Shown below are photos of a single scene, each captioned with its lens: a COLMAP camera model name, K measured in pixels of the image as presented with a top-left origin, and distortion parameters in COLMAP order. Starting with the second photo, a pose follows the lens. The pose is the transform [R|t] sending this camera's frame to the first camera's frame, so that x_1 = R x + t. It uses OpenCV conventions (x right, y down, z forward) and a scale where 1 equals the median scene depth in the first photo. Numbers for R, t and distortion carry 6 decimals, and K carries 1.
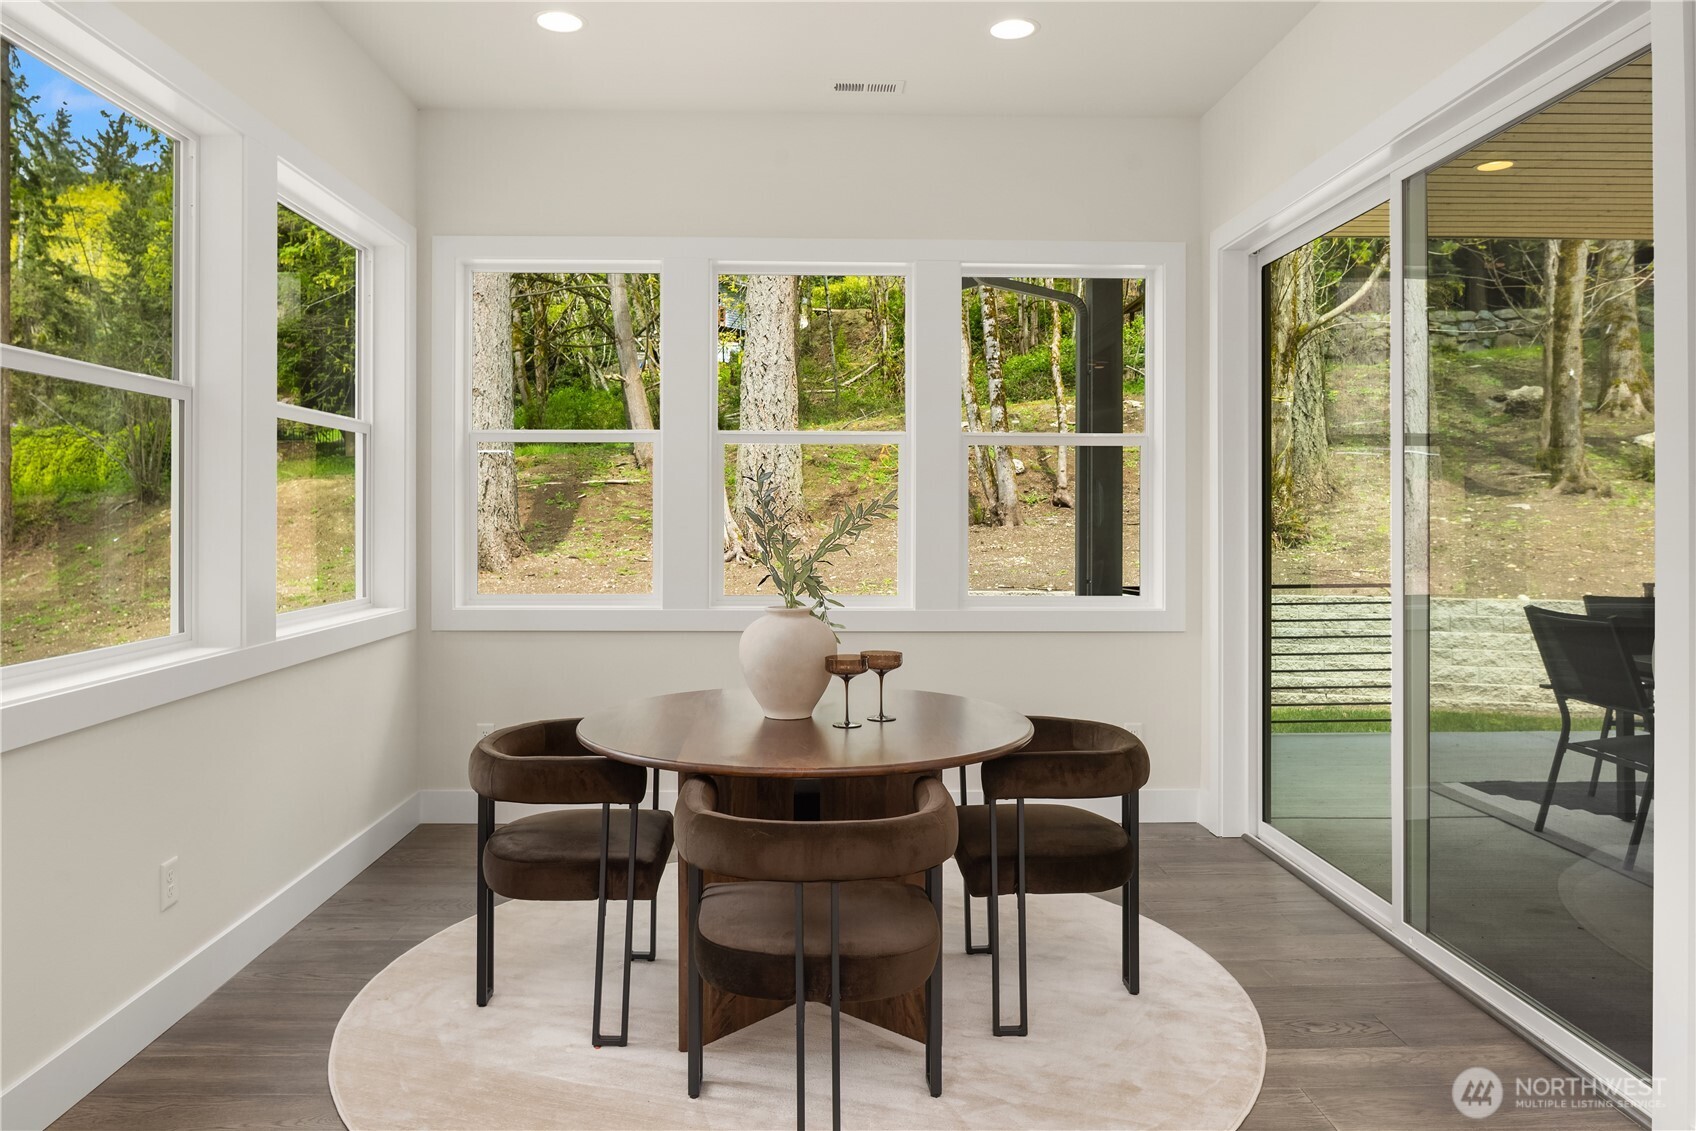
lens RADIAL K [[1129.0, 0, 846.7], [0, 1129.0, 517.2], [0, 0, 1]] dist [-0.058365, 0.000089]
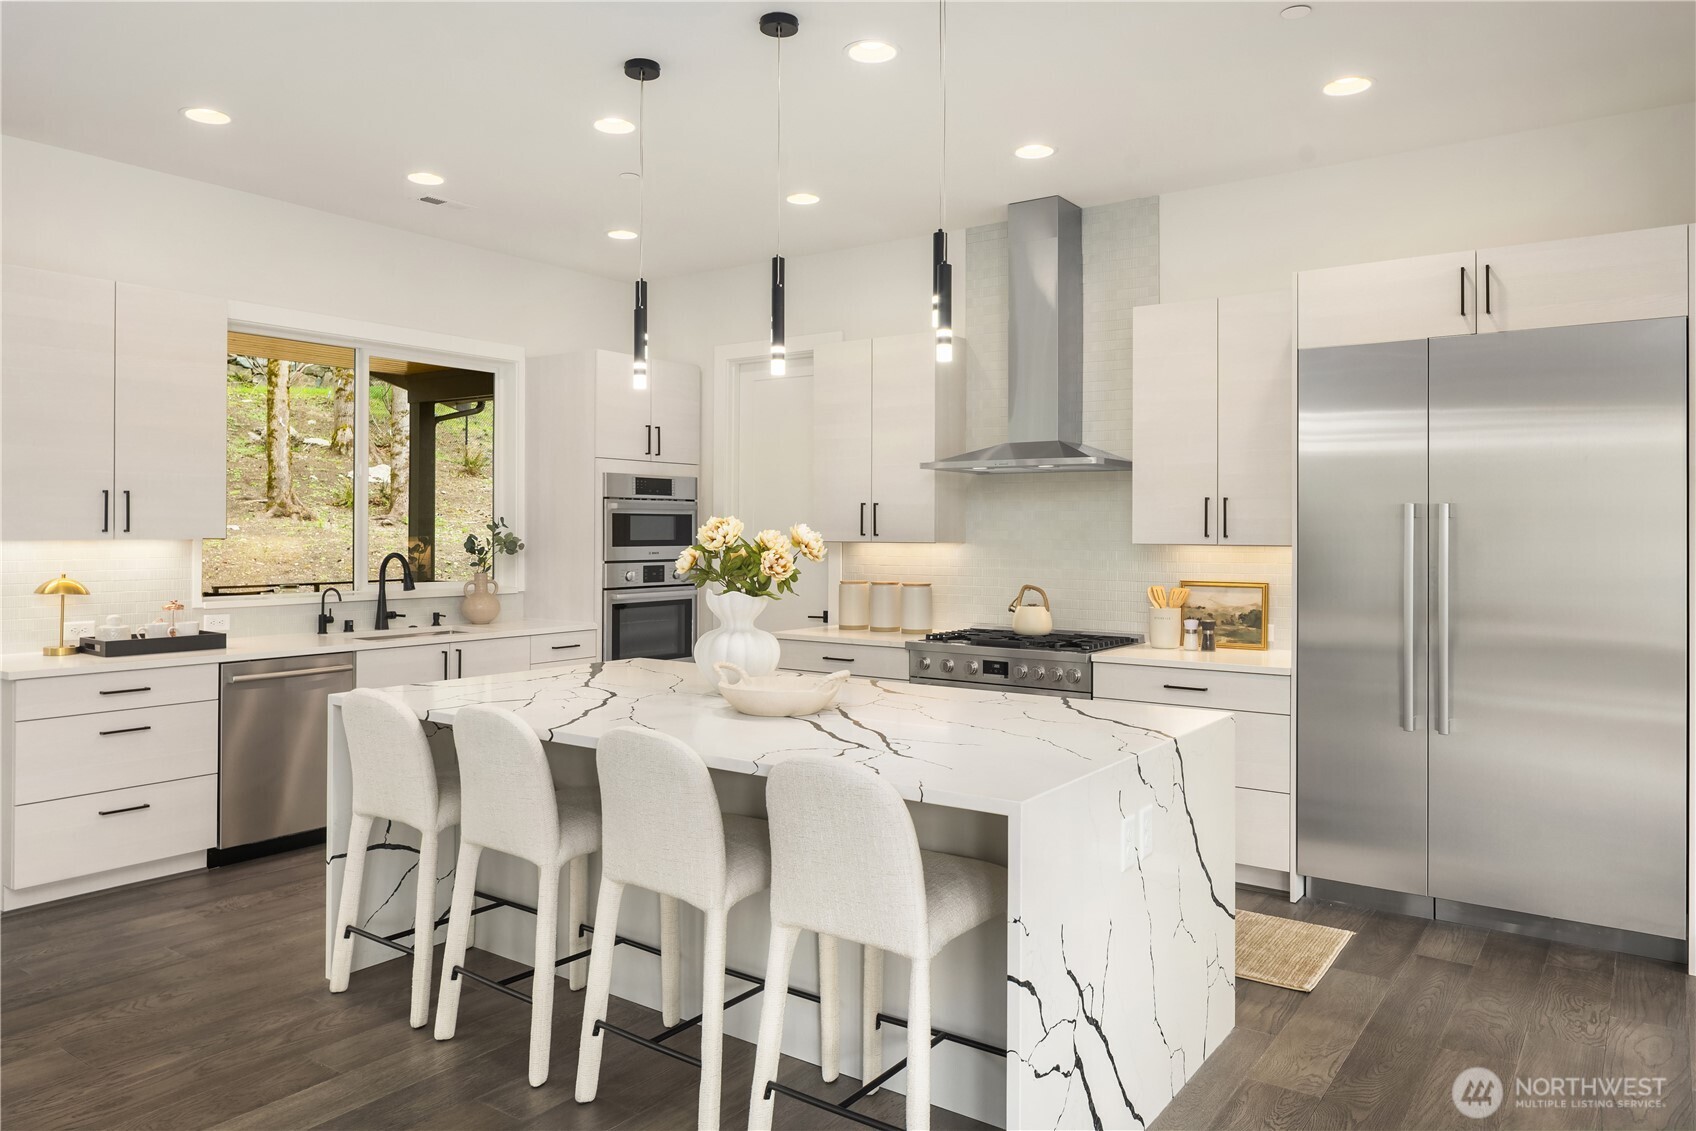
lens RADIAL K [[1148.9, 0, 841.2], [0, 1148.9, 515.5], [0, 0, 1]] dist [-0.001968, 0.002056]
pose [[0.612963, 0.010204, 0.790046, 0.015421], [-0.001637, 0.999931, -0.011645, -0.007214], [-0.790110, 0.005845, 0.612937, -0.250792]]
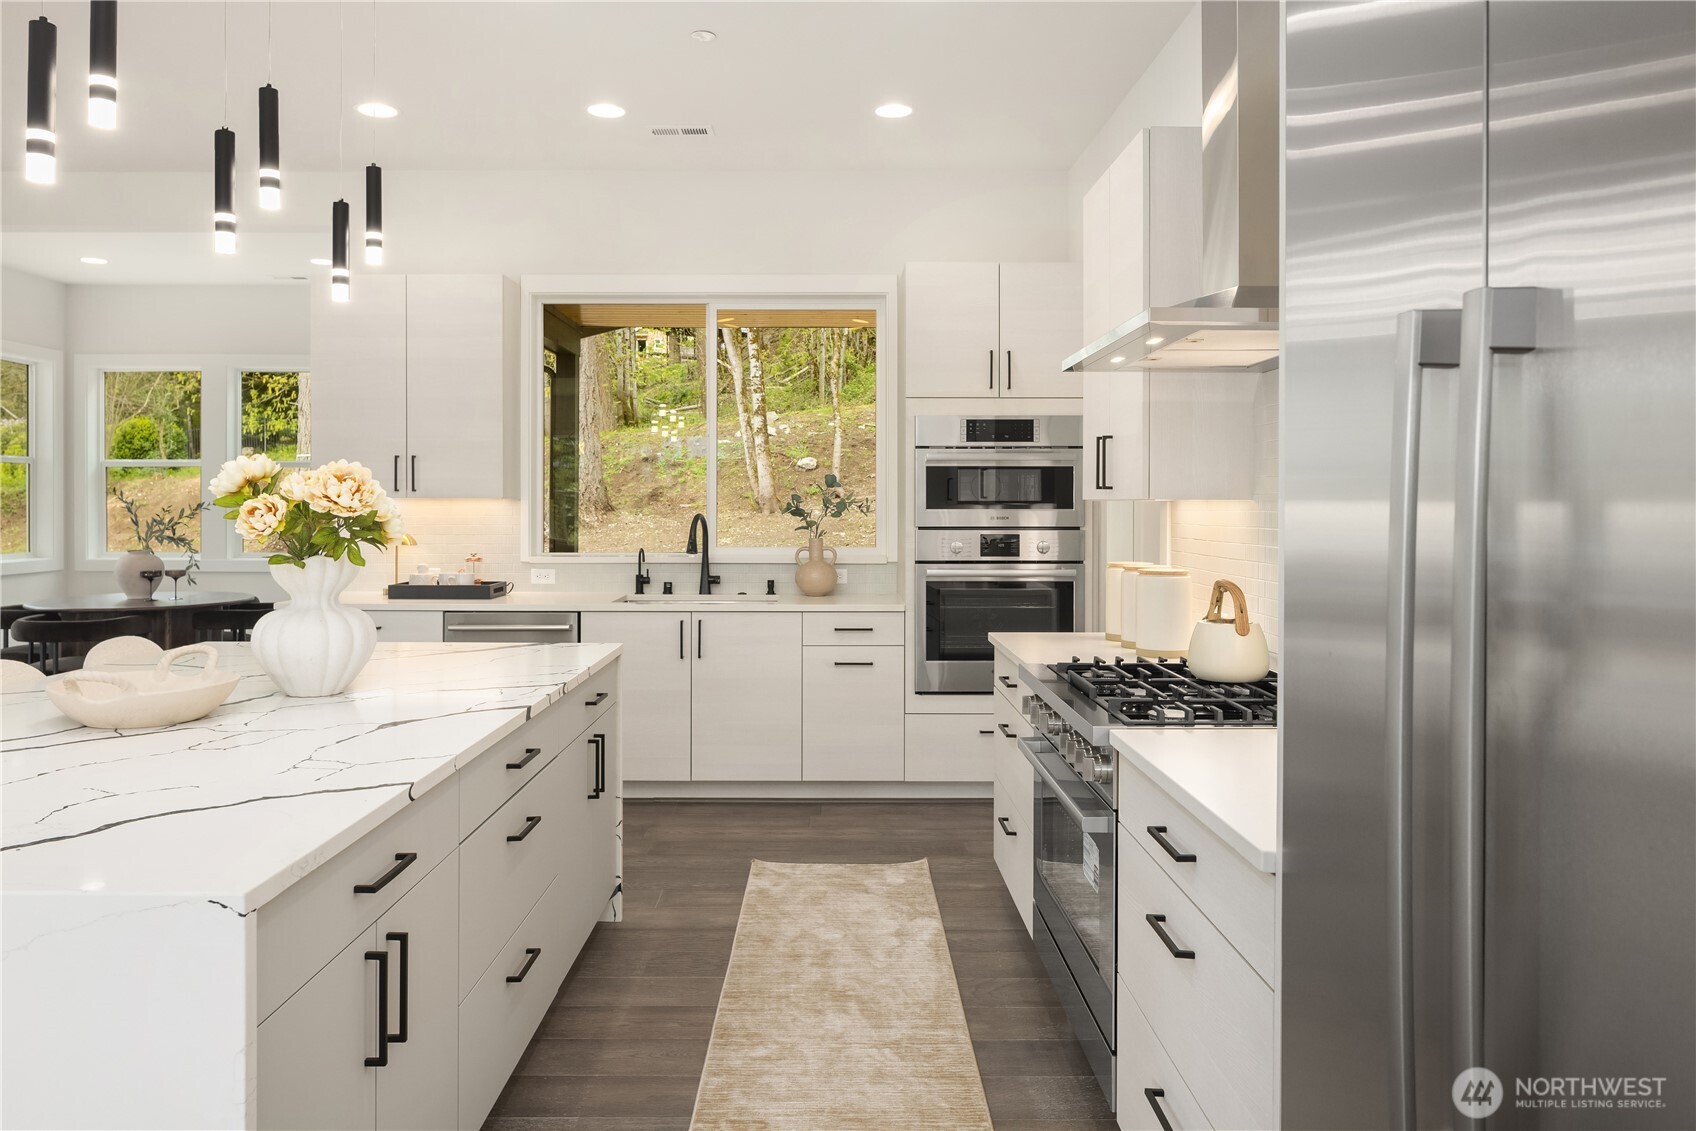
lens RADIAL K [[1148.9, 0, 841.2], [0, 1148.9, 515.5], [0, 0, 1]] dist [-0.001968, 0.002056]
pose [[0.999344, -0.001975, -0.036149, 0.287282], [0.002309, 0.999955, 0.009201, -0.001736], [0.036129, -0.009279, 0.999304, -0.260573]]
